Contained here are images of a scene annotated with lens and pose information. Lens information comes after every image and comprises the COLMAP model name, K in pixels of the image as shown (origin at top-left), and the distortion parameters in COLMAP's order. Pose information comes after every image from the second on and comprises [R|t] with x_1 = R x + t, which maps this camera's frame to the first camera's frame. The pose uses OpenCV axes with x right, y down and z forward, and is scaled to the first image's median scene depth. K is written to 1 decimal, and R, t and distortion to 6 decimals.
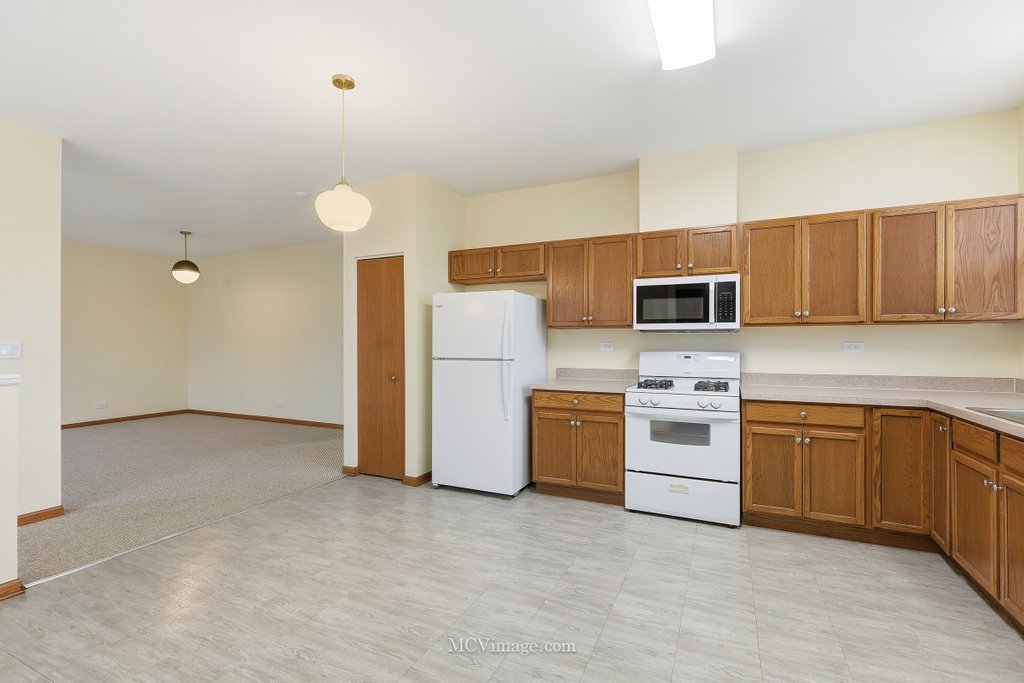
lens RADIAL K [[459.1, 0, 517.2], [0, 459.1, 341.4], [0, 0, 1]] dist [0.000770, 0.000715]
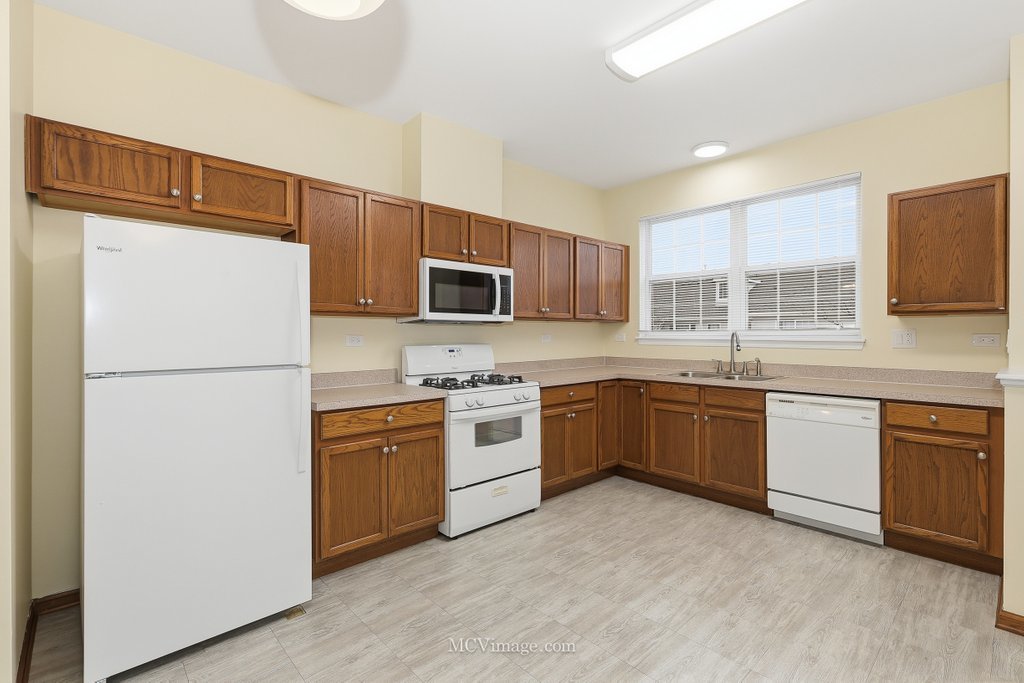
lens RADIAL K [[470.0, 0, 520.6], [0, 470.0, 333.2], [0, 0, 1]] dist [-0.000312, 0.000335]
pose [[0.373372, 0.001744, 0.927680, -0.525379], [0.001941, 0.999995, -0.002661, 0.001934], [-0.927679, 0.002794, 0.373367, 0.606352]]
